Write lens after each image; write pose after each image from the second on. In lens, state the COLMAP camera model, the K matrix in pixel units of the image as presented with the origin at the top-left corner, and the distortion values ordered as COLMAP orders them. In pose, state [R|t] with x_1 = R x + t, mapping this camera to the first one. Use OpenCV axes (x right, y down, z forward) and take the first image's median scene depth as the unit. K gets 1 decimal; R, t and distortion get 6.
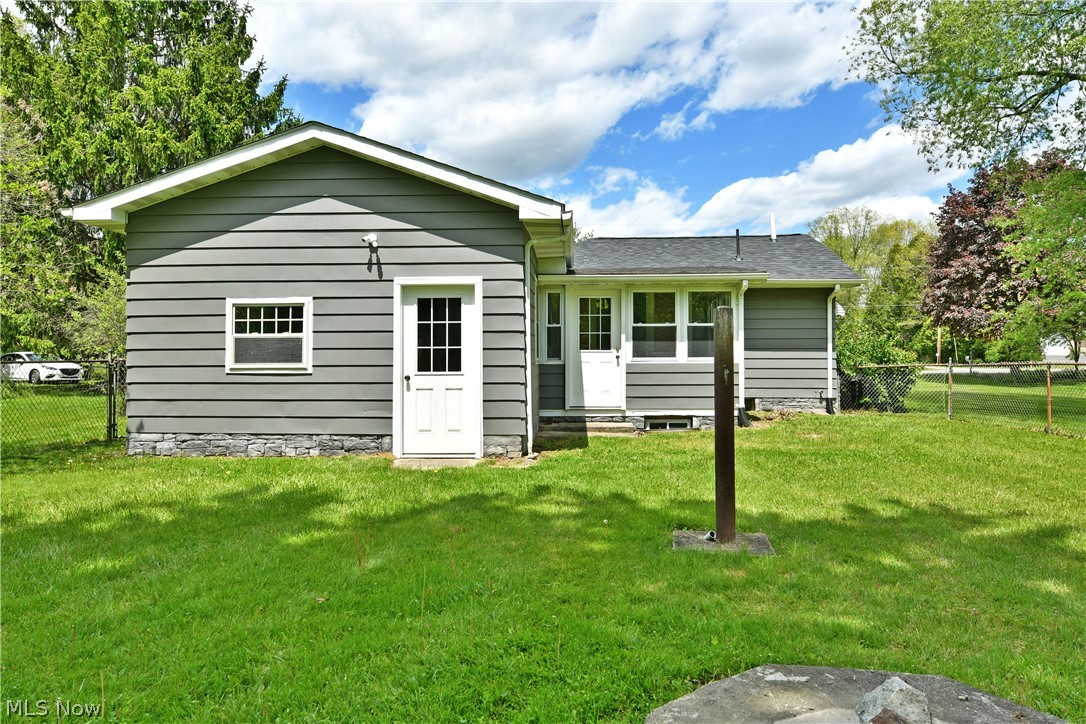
lens RADIAL K [[678.6, 0, 541.1], [0, 678.6, 362.9], [0, 0, 1]] dist [-0.004208, -0.015500]
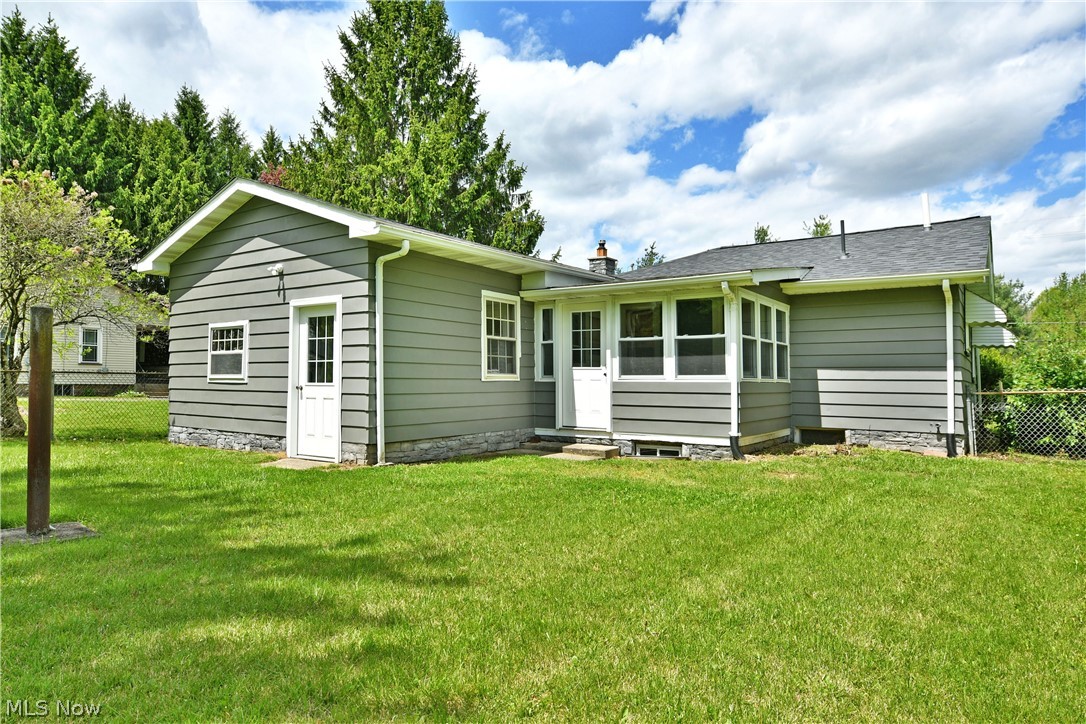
lens RADIAL K [[667.0, 0, 539.9], [0, 667.0, 385.9], [0, 0, 1]] dist [-0.005638, -0.001213]
pose [[0.852329, 0.013553, -0.522831, 0.728574], [-0.016608, 0.999861, -0.001157, 0.013513], [0.522742, 0.009669, 0.852436, 0.255607]]
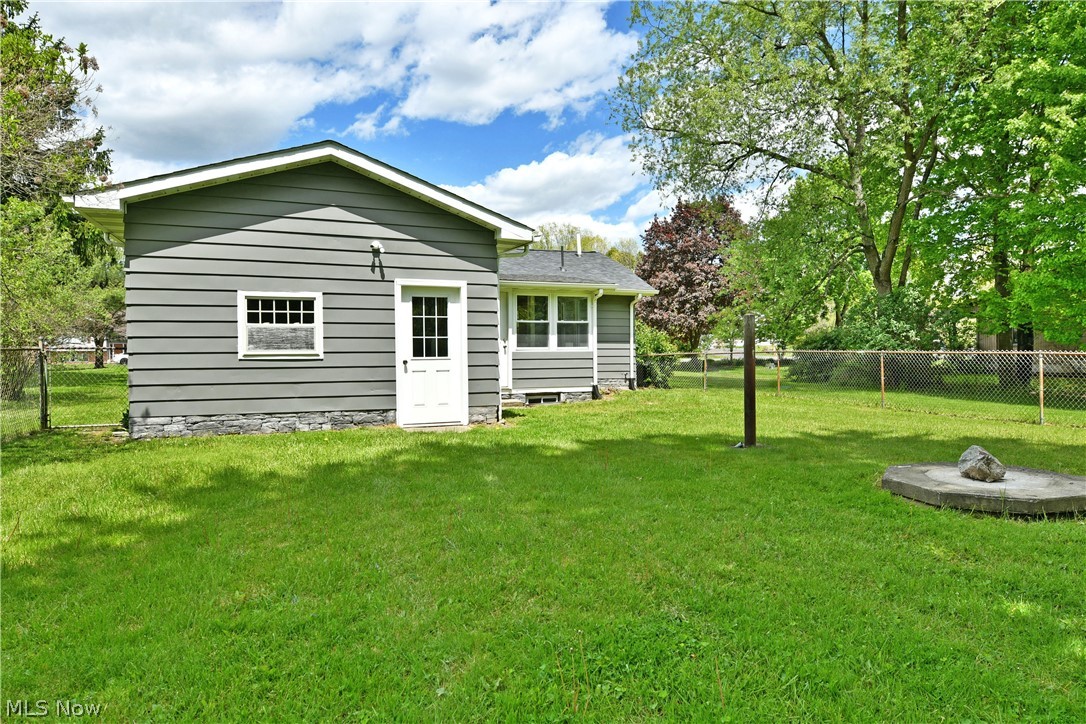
lens RADIAL K [[645.2, 0, 539.2], [0, 645.2, 378.0], [0, 0, 1]] dist [-0.003481, 0.002475]
pose [[0.913207, -0.017898, 0.407104, -0.447340], [0.004379, 0.999408, 0.034116, 0.012021], [-0.407473, -0.029372, 0.912745, -0.153605]]
